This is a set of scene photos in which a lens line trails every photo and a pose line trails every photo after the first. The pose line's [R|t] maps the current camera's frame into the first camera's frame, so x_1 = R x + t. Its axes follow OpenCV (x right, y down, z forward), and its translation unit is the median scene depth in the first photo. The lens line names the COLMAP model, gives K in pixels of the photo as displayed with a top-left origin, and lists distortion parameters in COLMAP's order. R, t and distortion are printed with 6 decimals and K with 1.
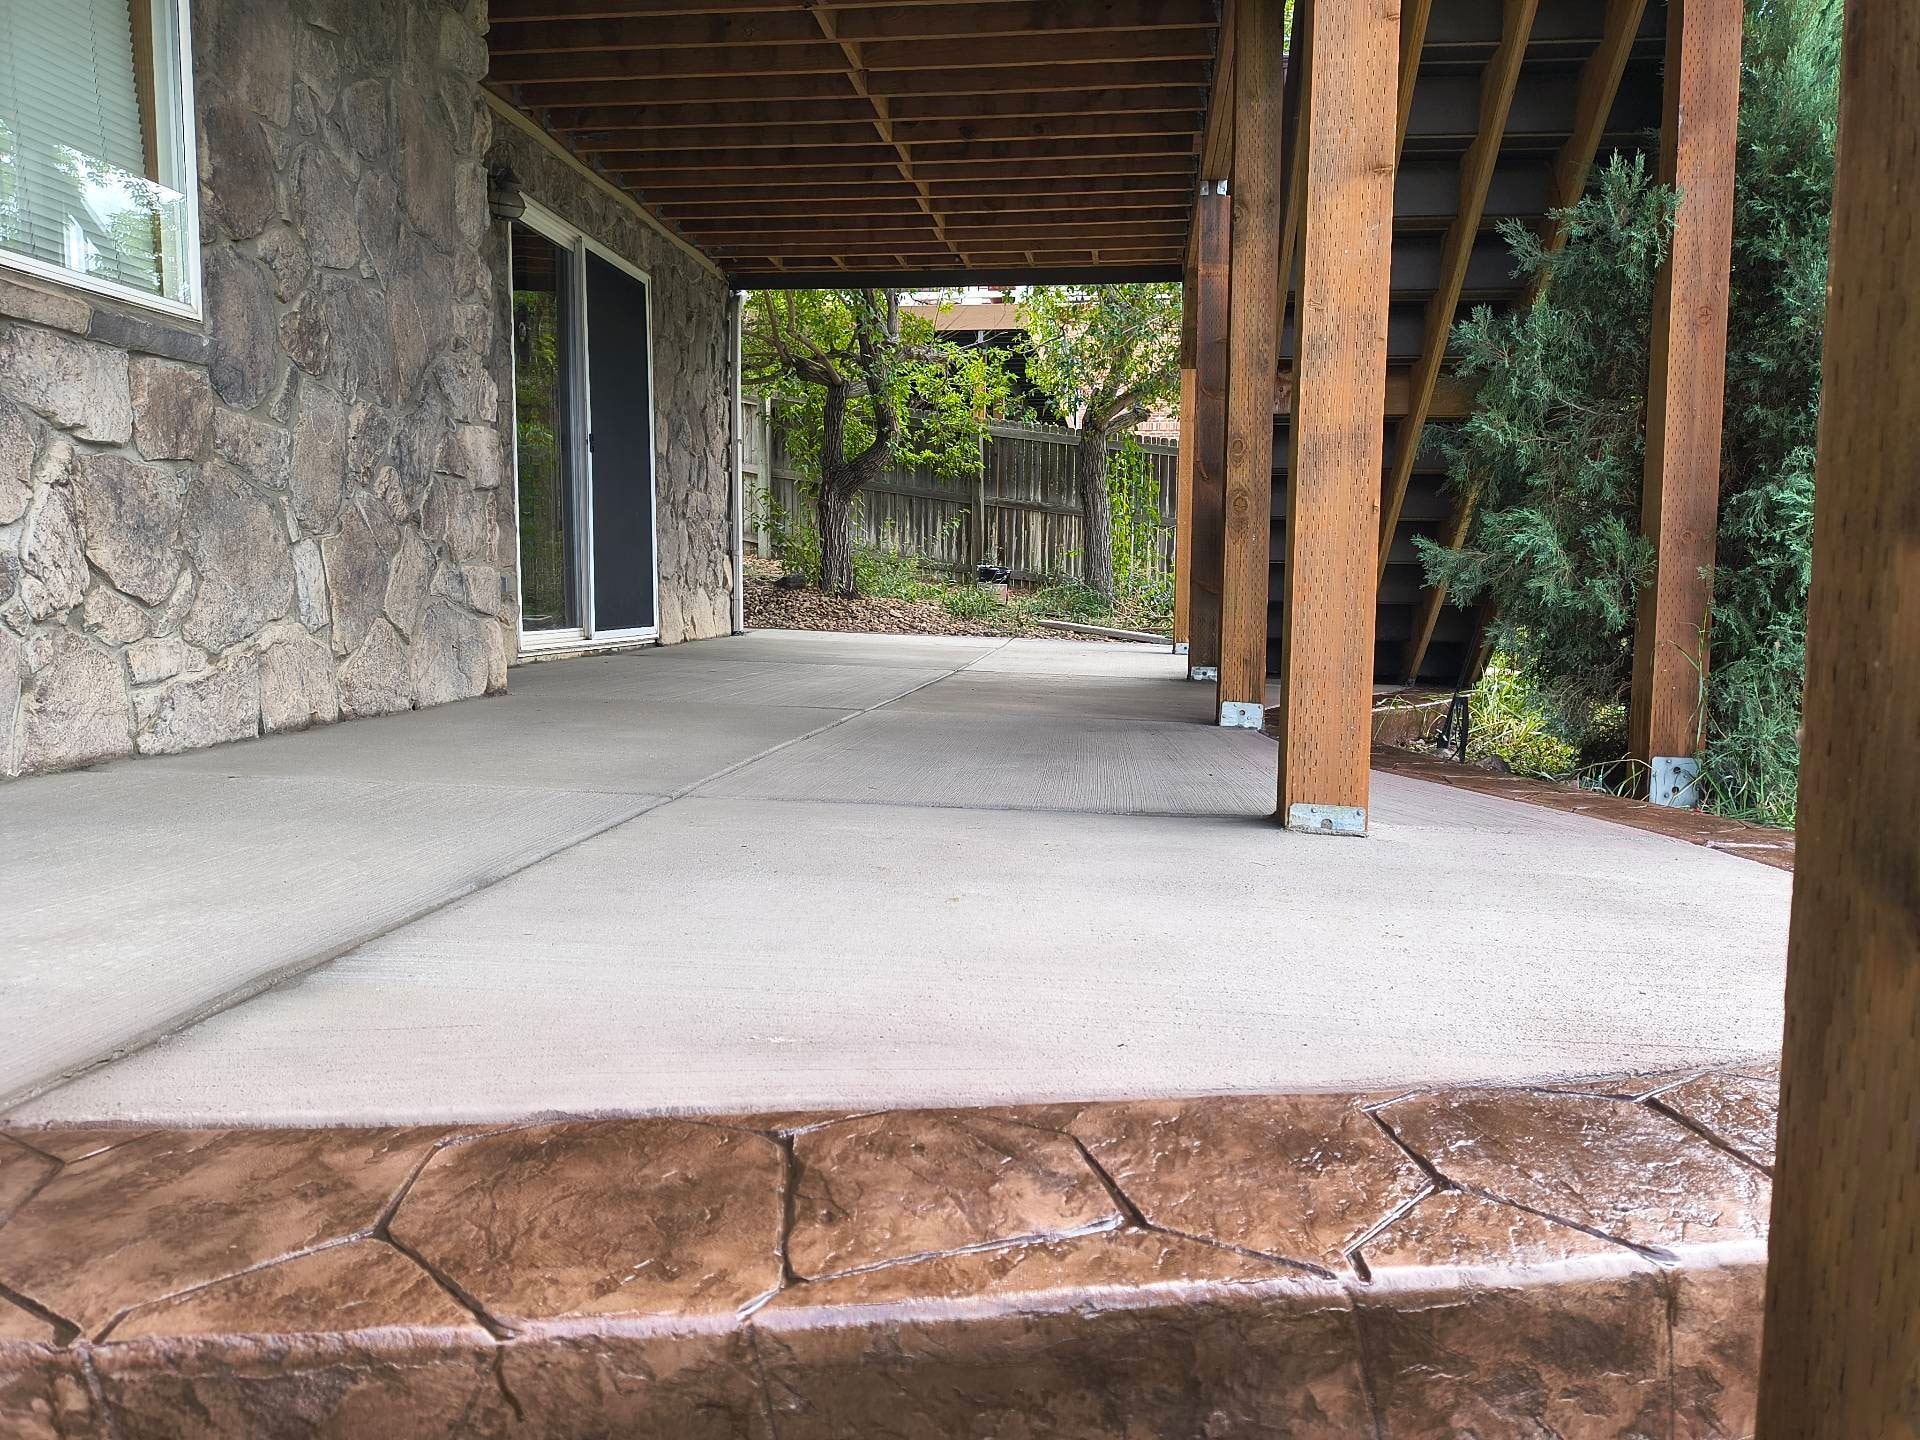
lens RADIAL K [[1395.8, 0, 966.6], [0, 1395.8, 732.9], [0, 0, 1]] dist [0.037390, -0.033552]
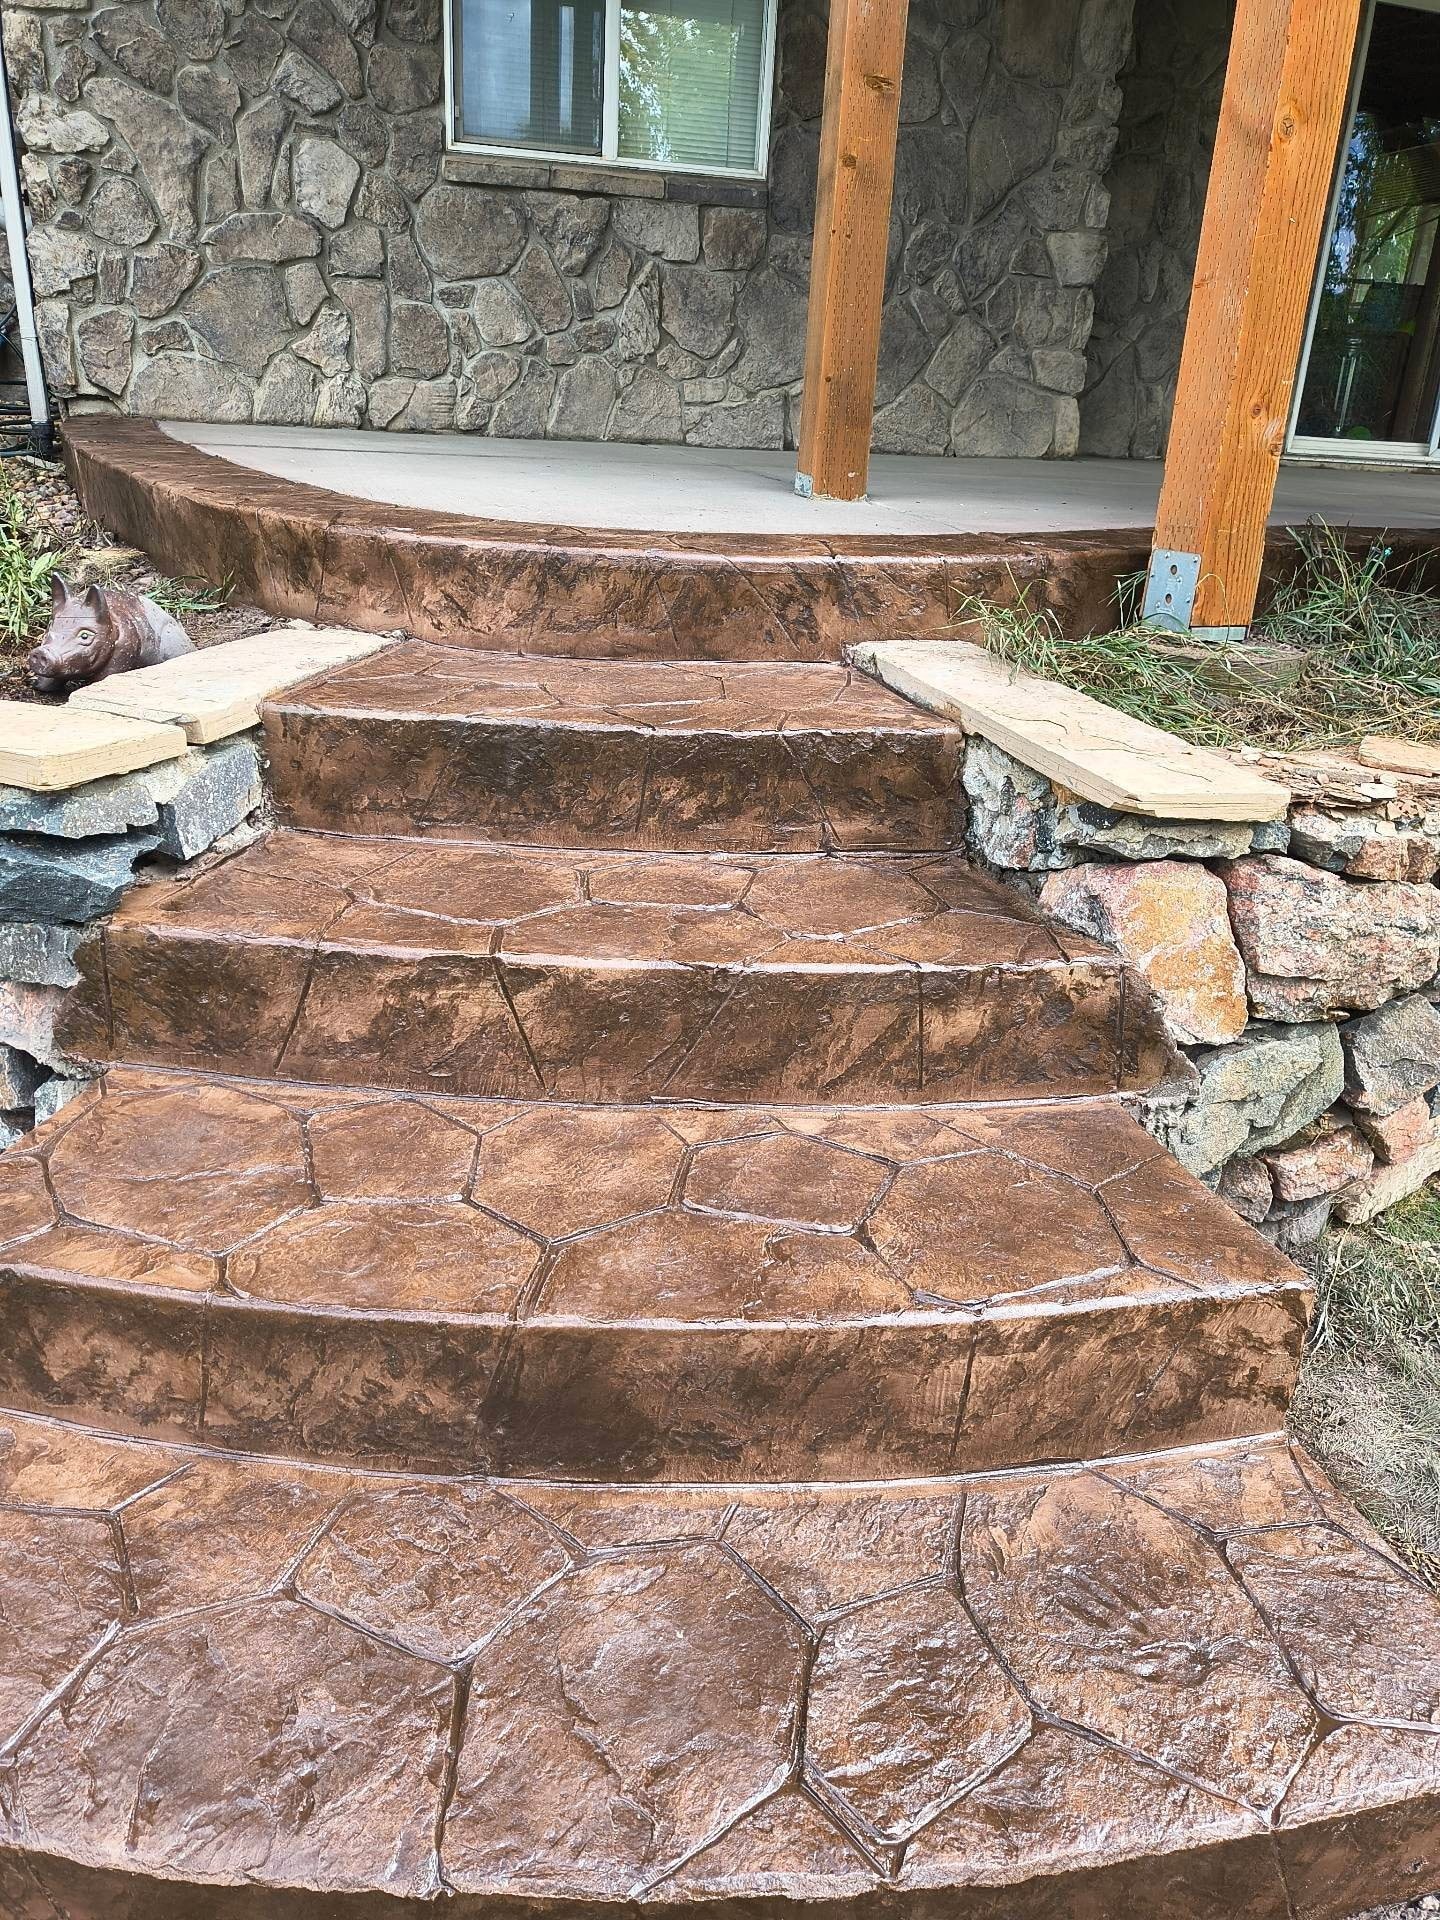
lens RADIAL K [[1395.8, 0, 716.5], [0, 1395.8, 954.1], [0, 0, 1]] dist [0.037390, -0.033552]
pose [[0.376377, 0.347113, -0.858984, 1.083906], [-0.144051, 0.937811, 0.315848, 0.049210], [0.915199, 0.004860, 0.402973, 0.240225]]
